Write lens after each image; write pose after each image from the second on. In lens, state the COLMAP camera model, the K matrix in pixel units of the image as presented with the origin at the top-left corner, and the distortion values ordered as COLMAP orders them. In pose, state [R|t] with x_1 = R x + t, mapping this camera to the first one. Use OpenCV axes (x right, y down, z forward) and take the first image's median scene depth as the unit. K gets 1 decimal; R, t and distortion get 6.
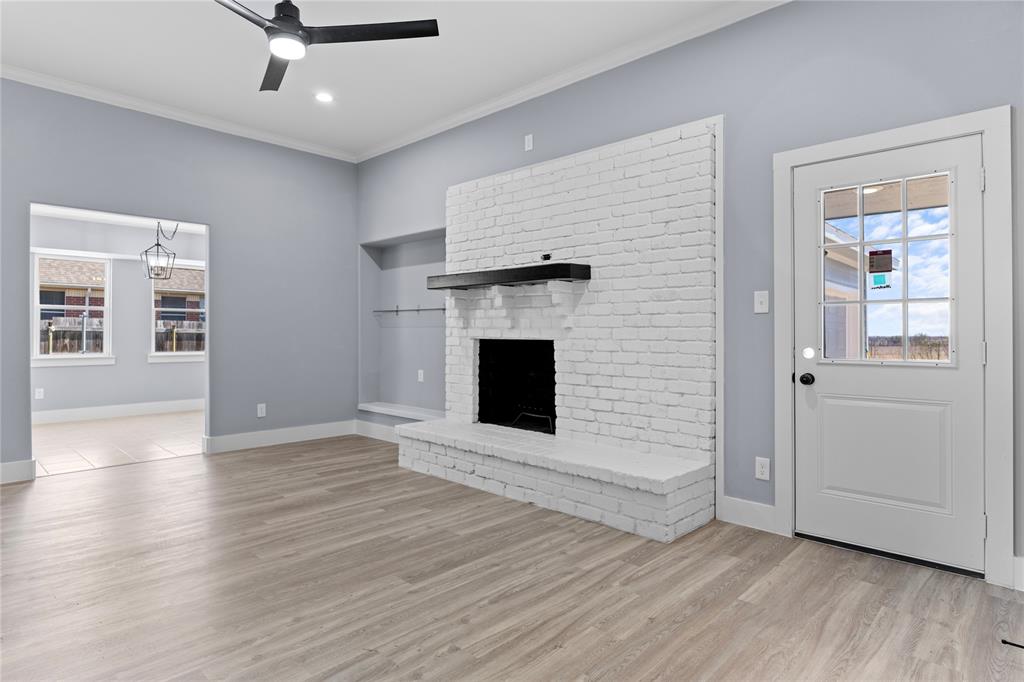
lens RADIAL K [[566.4, 0, 509.2], [0, 566.4, 333.4], [0, 0, 1]] dist [-0.000473, 0.000056]
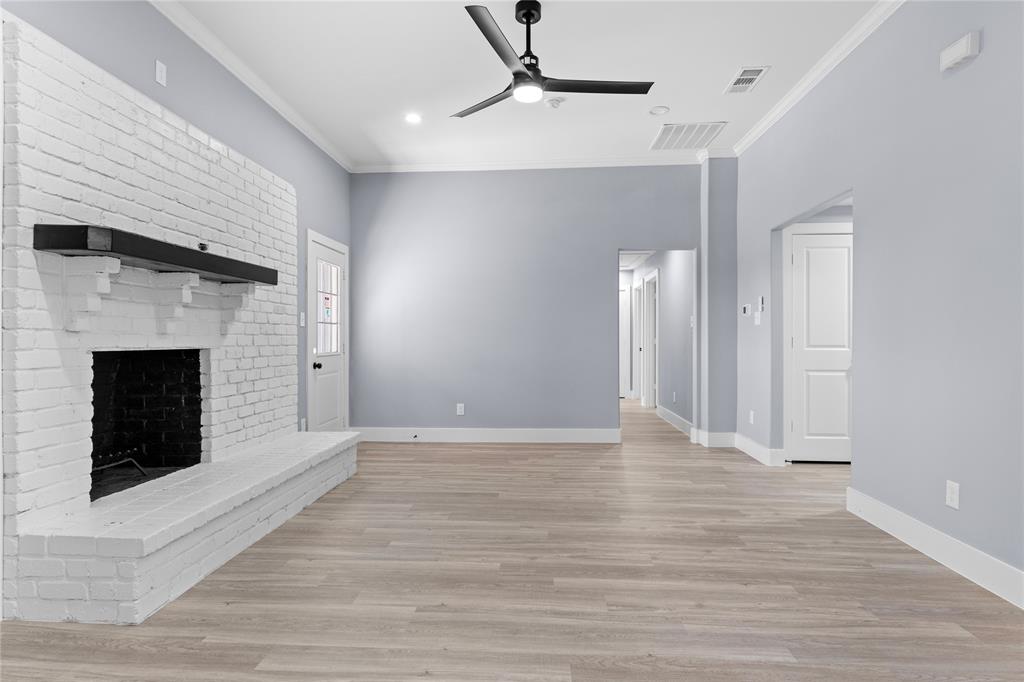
lens RADIAL K [[534.7, 0, 507.7], [0, 534.7, 343.6], [0, 0, 1]] dist [0.000221, 0.000415]
pose [[-0.634917, -0.012875, 0.772473, -1.108260], [-0.006613, 0.999915, 0.011230, -0.010246], [-0.772552, 0.002022, -0.634948, 1.575453]]
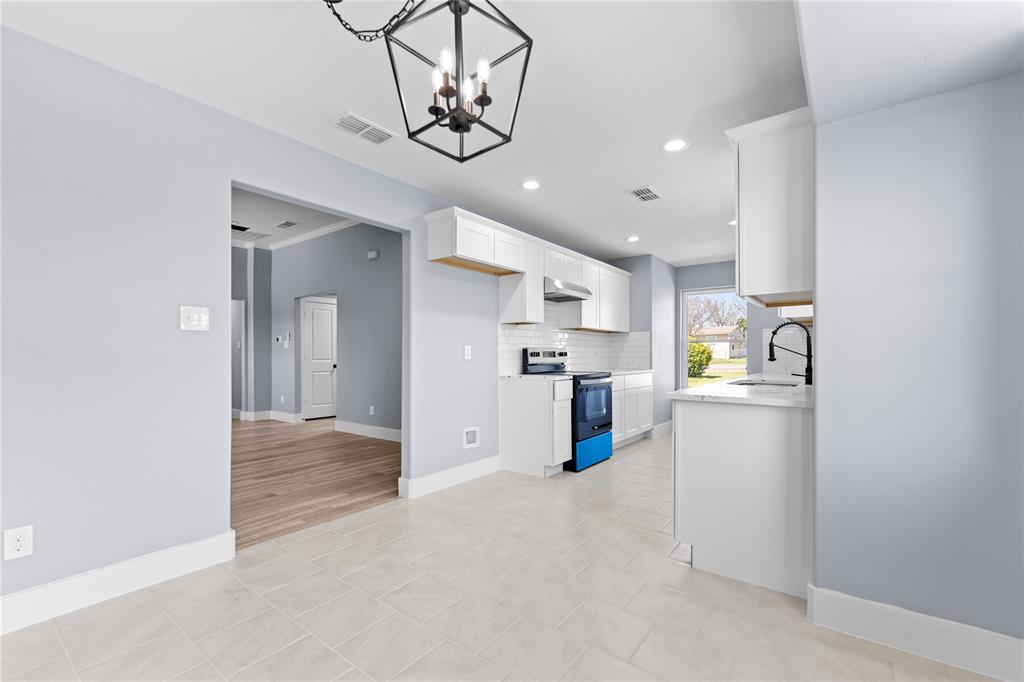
lens RADIAL K [[443.0, 0, 512.0], [0, 443.0, 341.0], [0, 0, 1]] dist [-0.000308, -0.000009]
pose [[-0.993678, -0.003304, -0.112221, -1.298049], [0.000913, 0.999296, -0.037505, -0.000149], [0.112266, -0.037371, -0.992975, 2.506551]]
